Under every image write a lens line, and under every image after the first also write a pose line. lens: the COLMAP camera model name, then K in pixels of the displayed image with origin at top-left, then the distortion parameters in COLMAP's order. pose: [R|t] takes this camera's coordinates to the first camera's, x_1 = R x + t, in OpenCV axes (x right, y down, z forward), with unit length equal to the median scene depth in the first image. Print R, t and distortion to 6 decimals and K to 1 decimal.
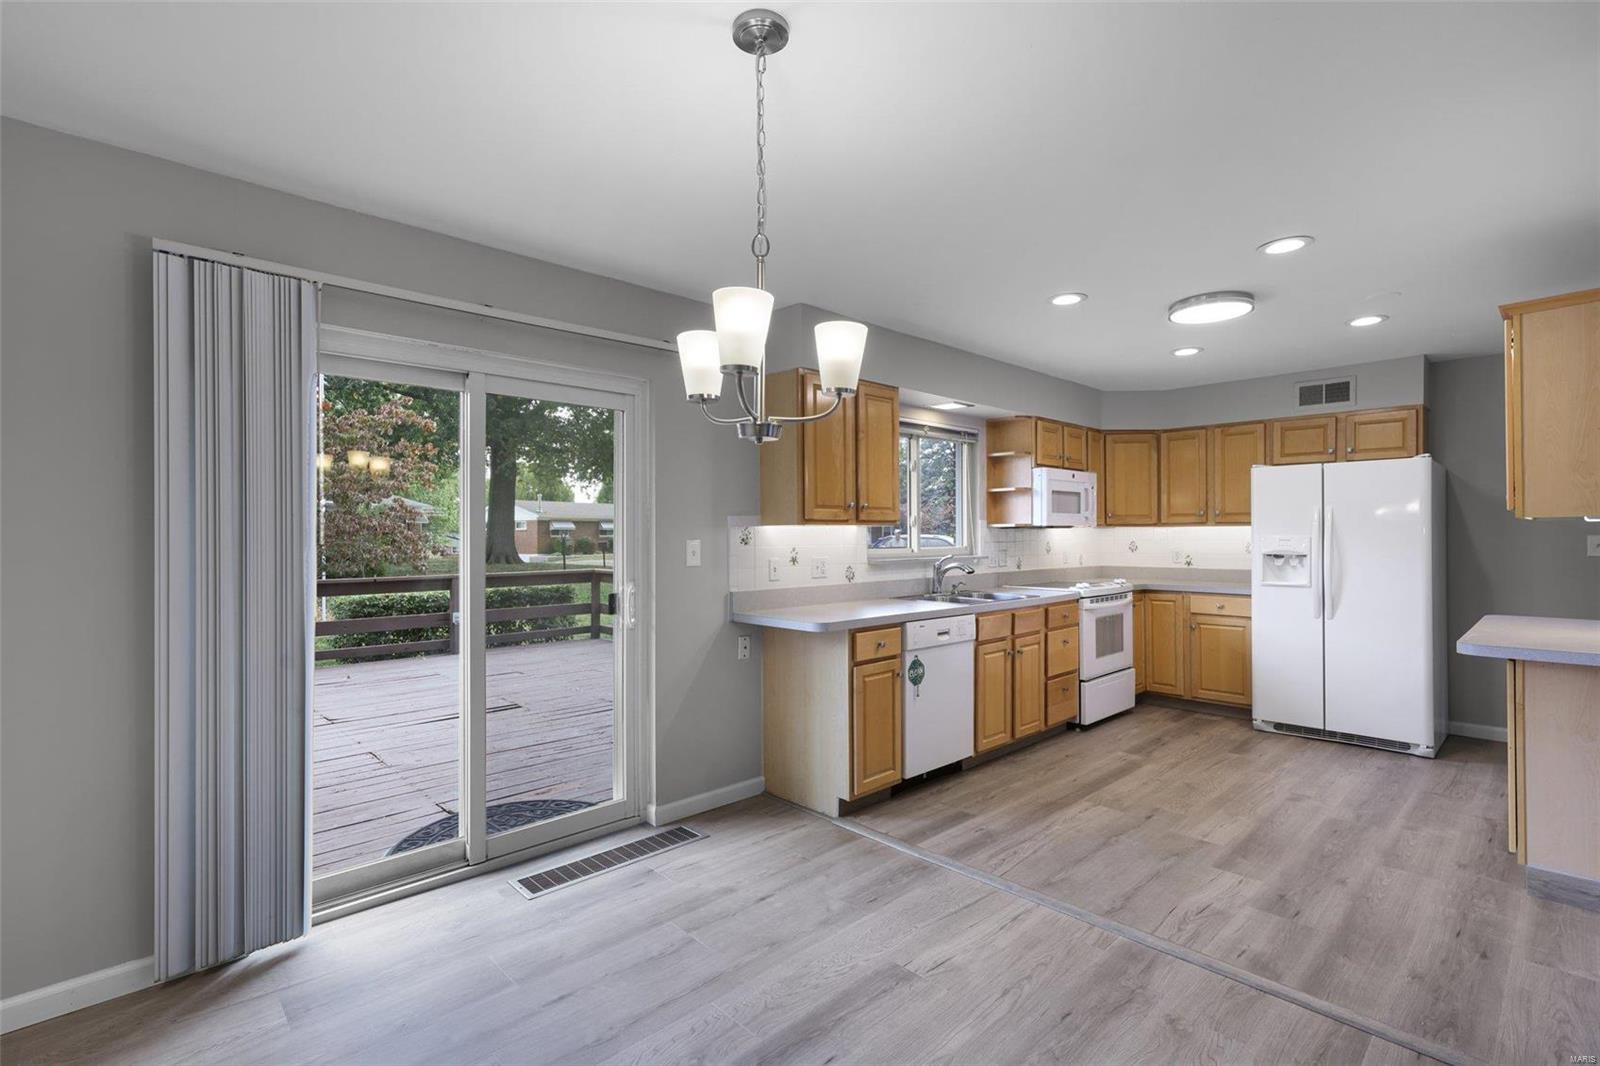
lens RADIAL K [[740.6, 0, 803.5], [0, 740.6, 535.9], [0, 0, 1]] dist [0.003578, 0.000146]
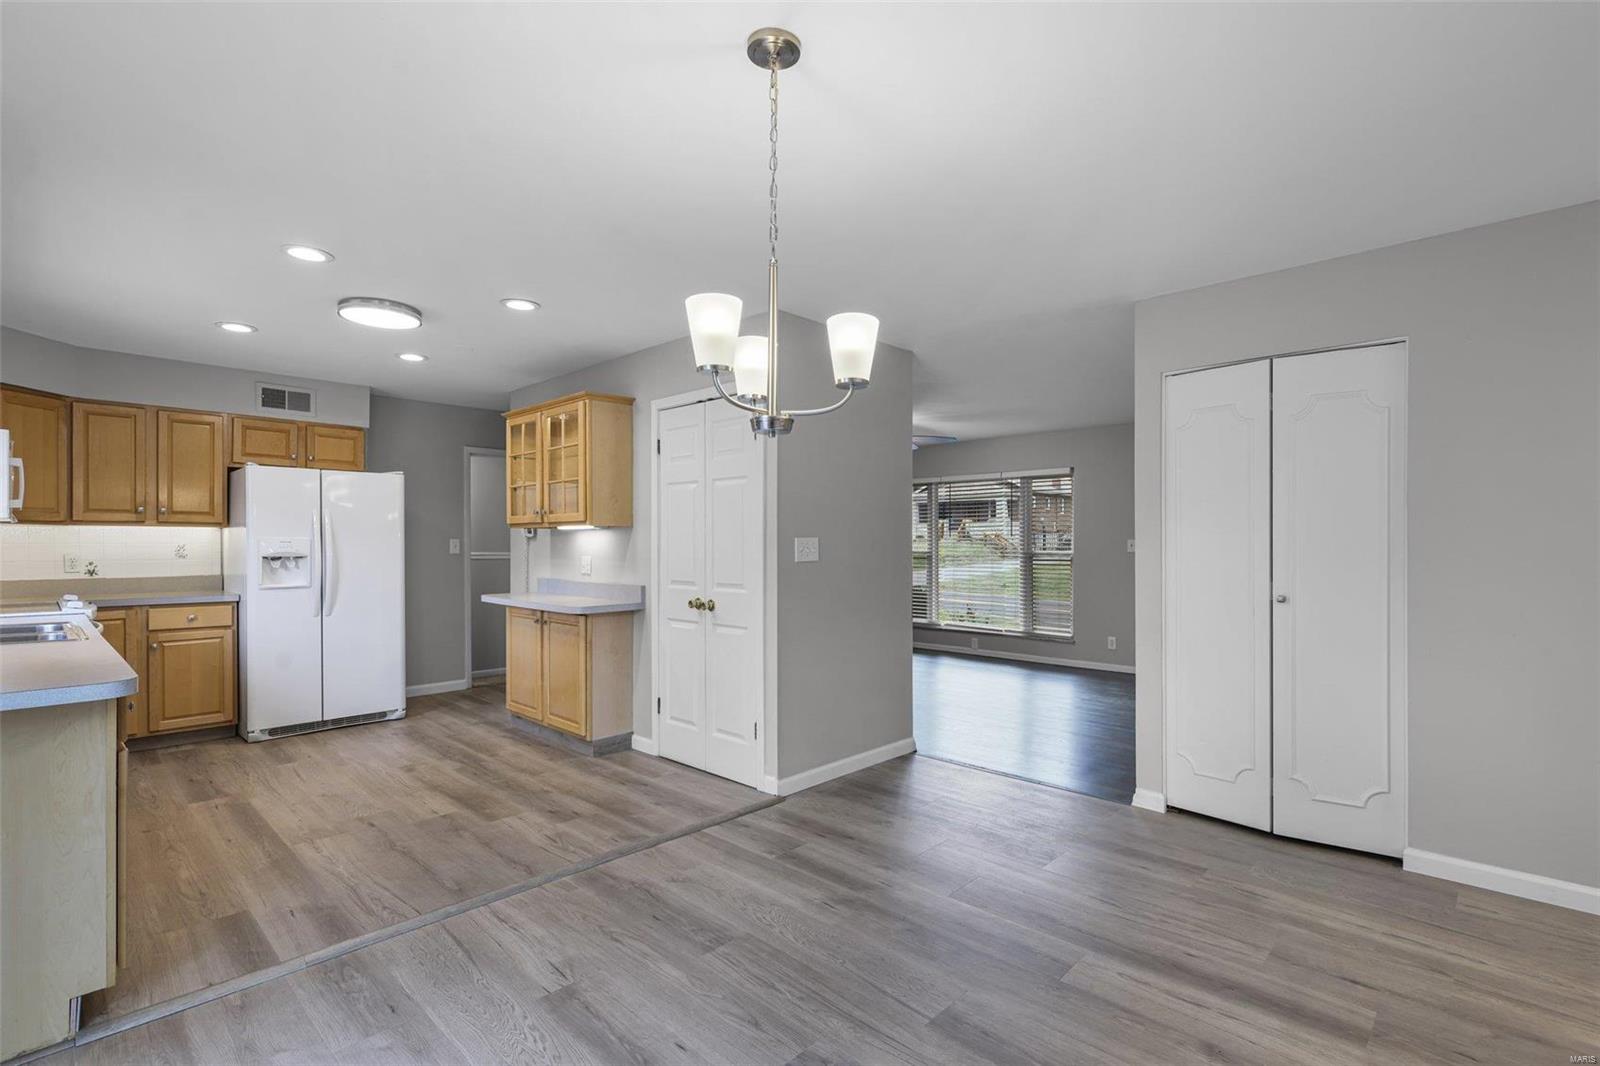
lens RADIAL K [[740.6, 0, 808.5], [0, 740.6, 548.5], [0, 0, 1]] dist [0.003578, 0.000146]
pose [[-0.044207, -0.004311, 0.999013, -0.516790], [-0.000136, 0.999991, 0.004309, 0.013256], [-0.999022, 0.000055, -0.044207, 0.462699]]
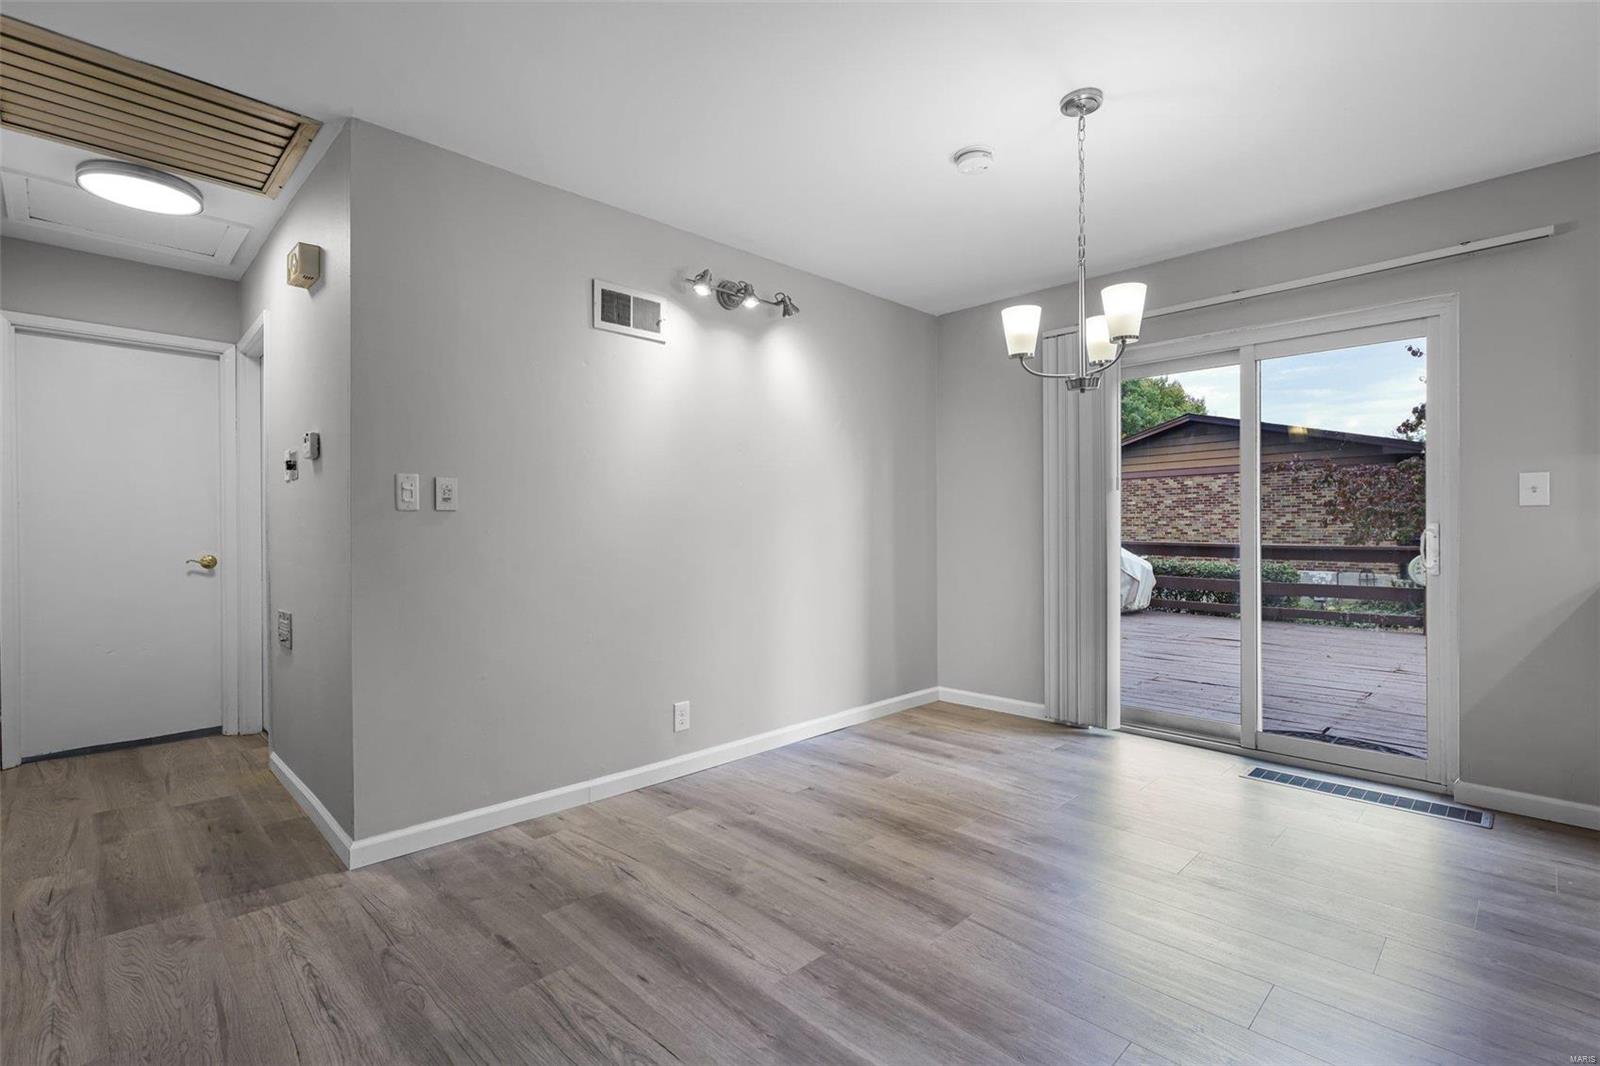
lens RADIAL K [[740.6, 0, 802.1], [0, 740.6, 527.9], [0, 0, 1]] dist [0.003578, 0.000146]
pose [[0.015538, 0.002840, -0.999875, 0.632839], [0.004505, 0.999986, 0.002910, 0.058533], [0.999869, -0.004549, 0.015525, 0.203556]]
